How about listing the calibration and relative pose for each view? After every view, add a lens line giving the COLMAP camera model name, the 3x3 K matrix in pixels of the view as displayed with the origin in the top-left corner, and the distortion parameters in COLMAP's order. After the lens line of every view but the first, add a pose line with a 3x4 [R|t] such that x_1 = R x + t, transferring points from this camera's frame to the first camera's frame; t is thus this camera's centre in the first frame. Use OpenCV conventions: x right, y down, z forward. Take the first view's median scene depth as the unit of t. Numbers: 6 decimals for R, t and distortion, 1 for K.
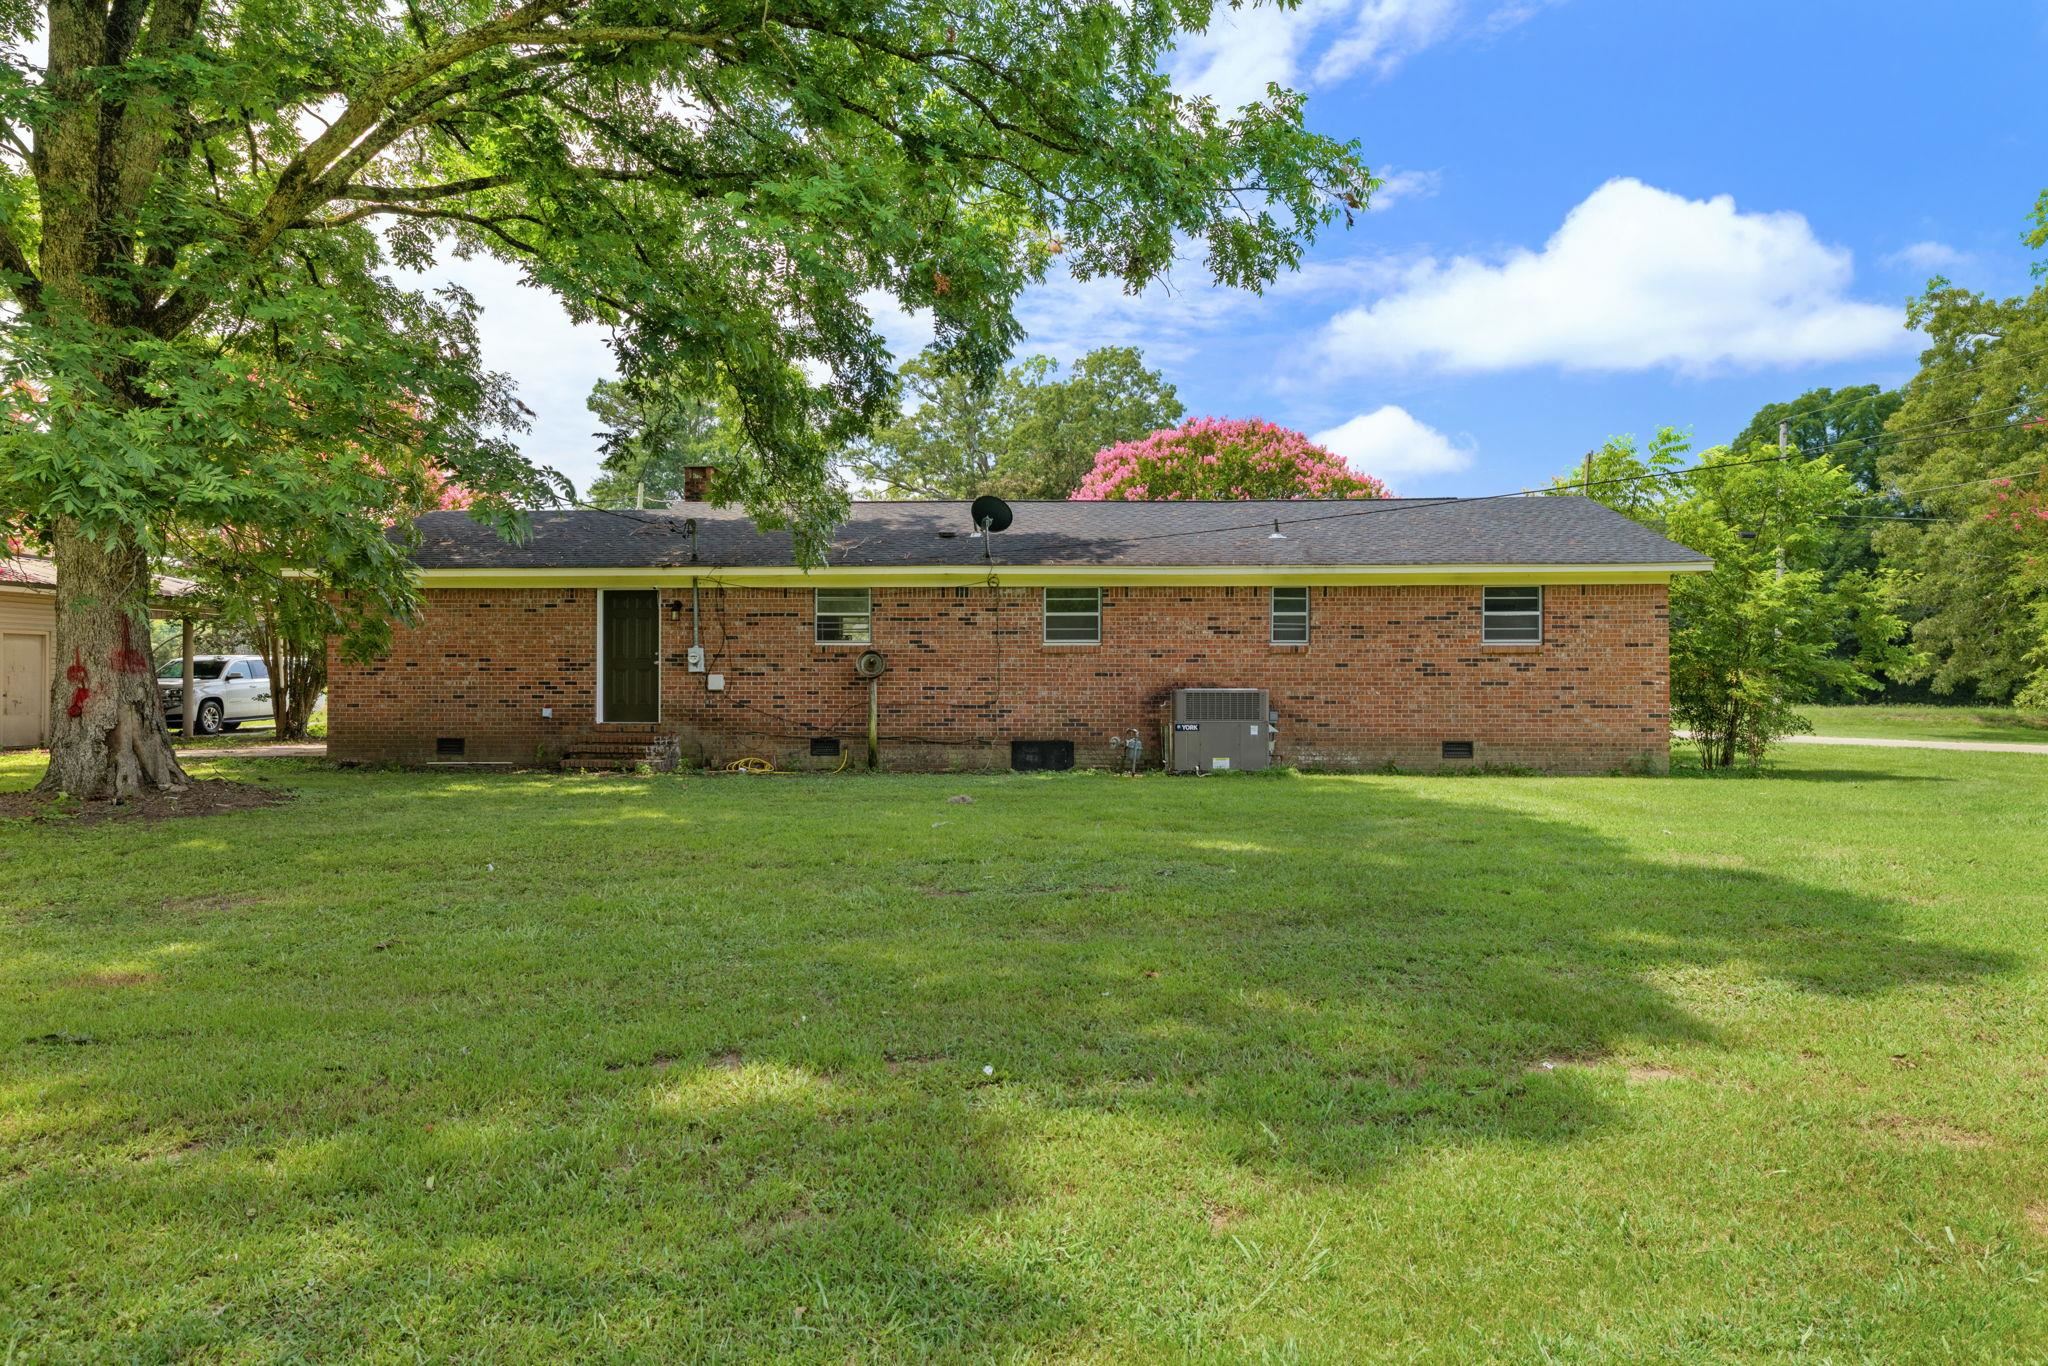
lens RADIAL K [[889.2, 0, 1025.6], [0, 889.2, 674.5], [0, 0, 1]] dist [-0.002253, 0.003017]
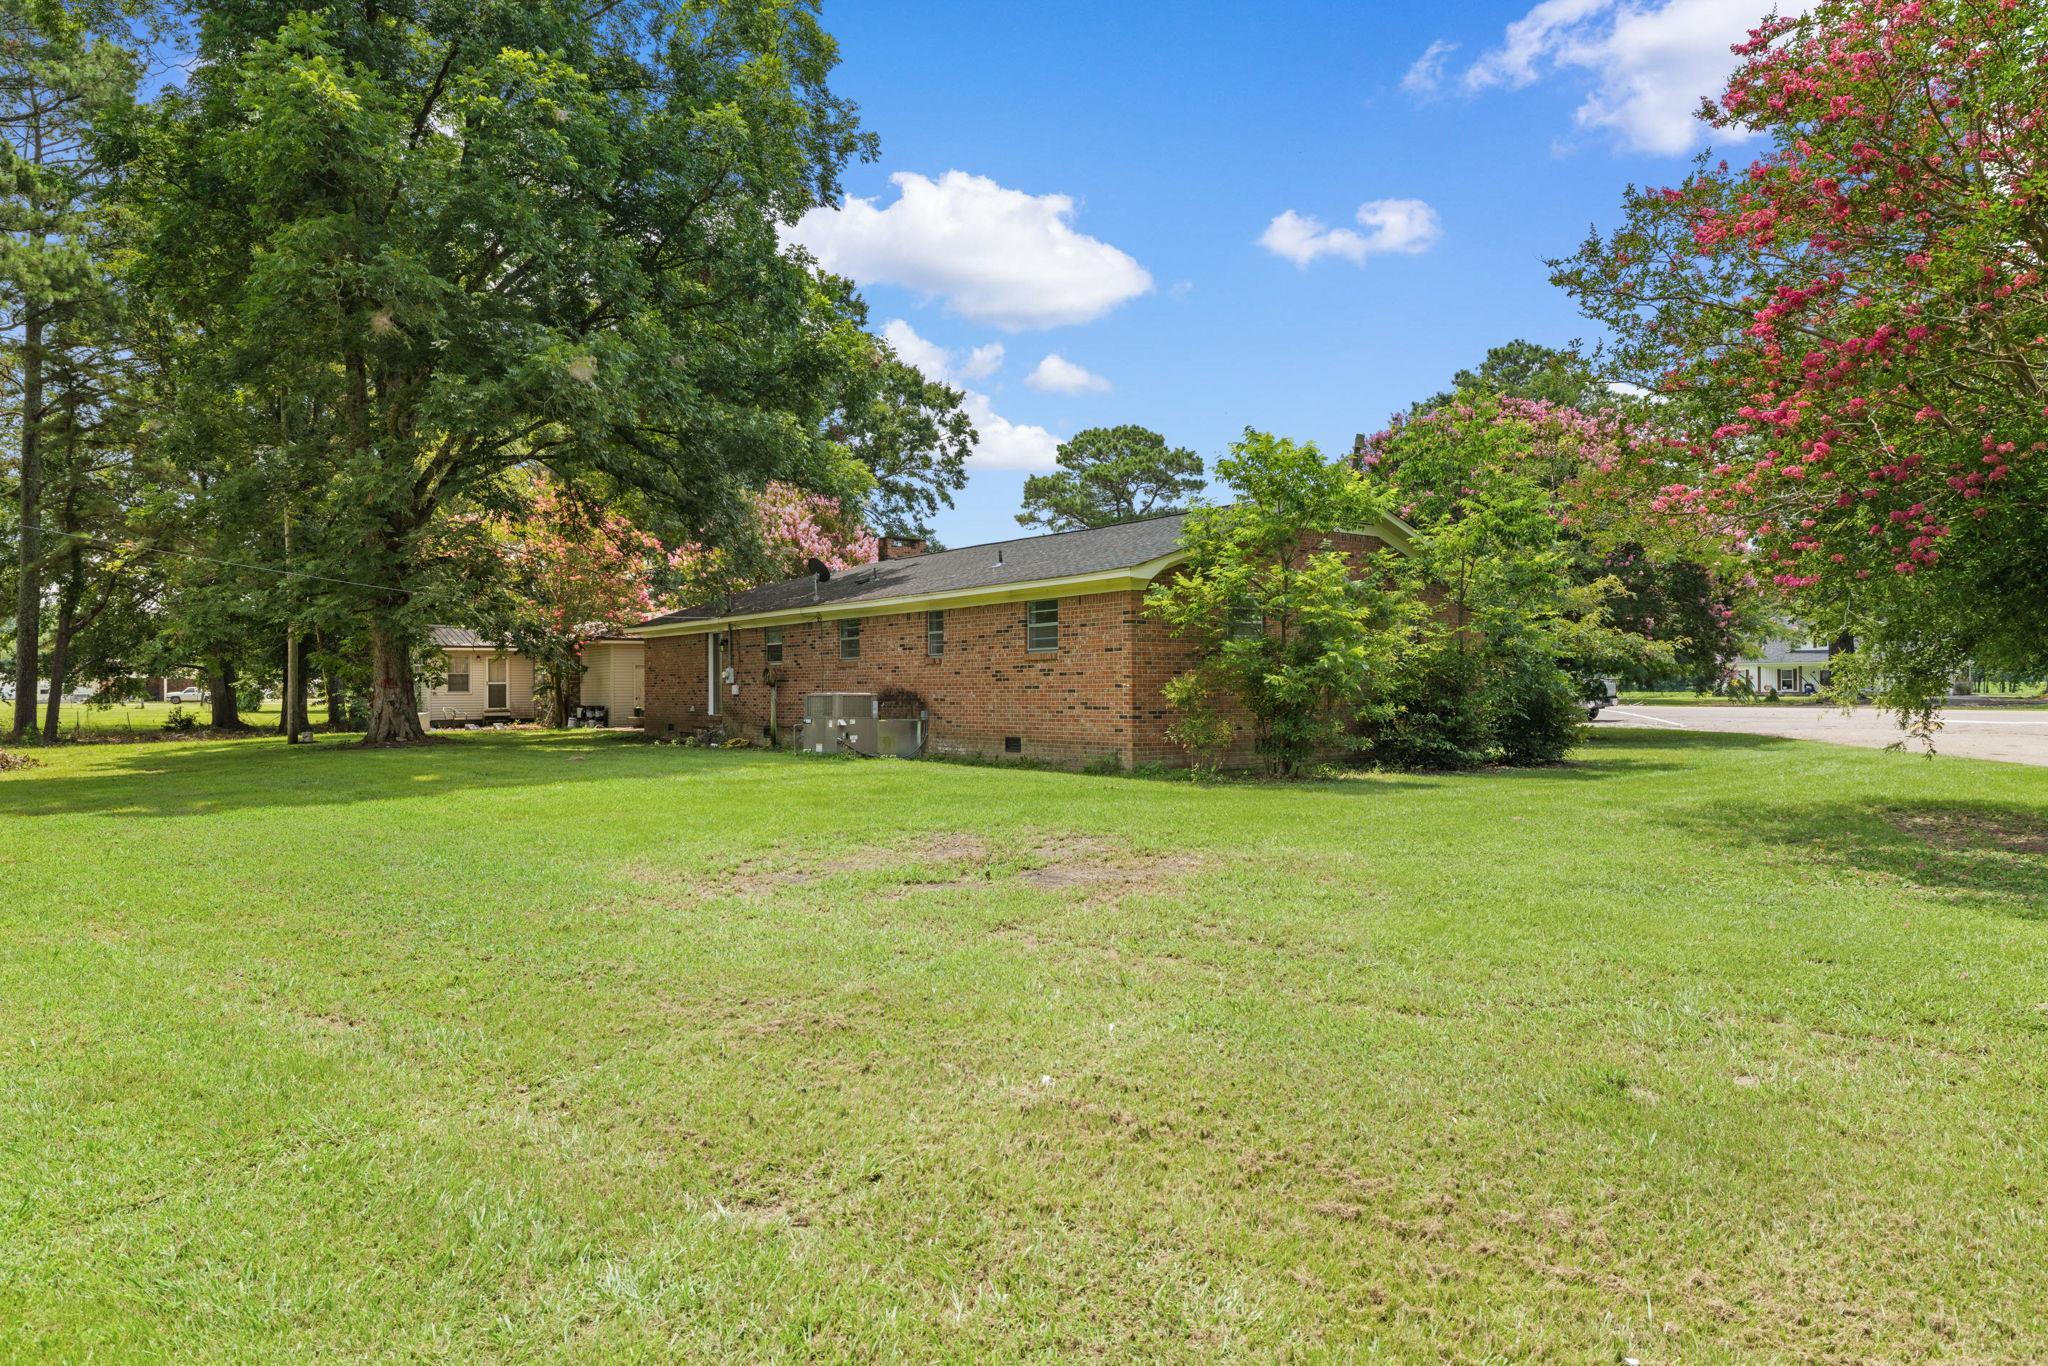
lens RADIAL K [[889.2, 0, 1025.6], [0, 889.2, 674.5], [0, 0, 1]] dist [-0.002253, 0.003017]
pose [[0.777570, -0.017212, -0.628560, 1.219191], [0.016936, 0.999836, -0.006429, 0.001135], [0.628568, -0.005646, 0.777734, 0.115391]]
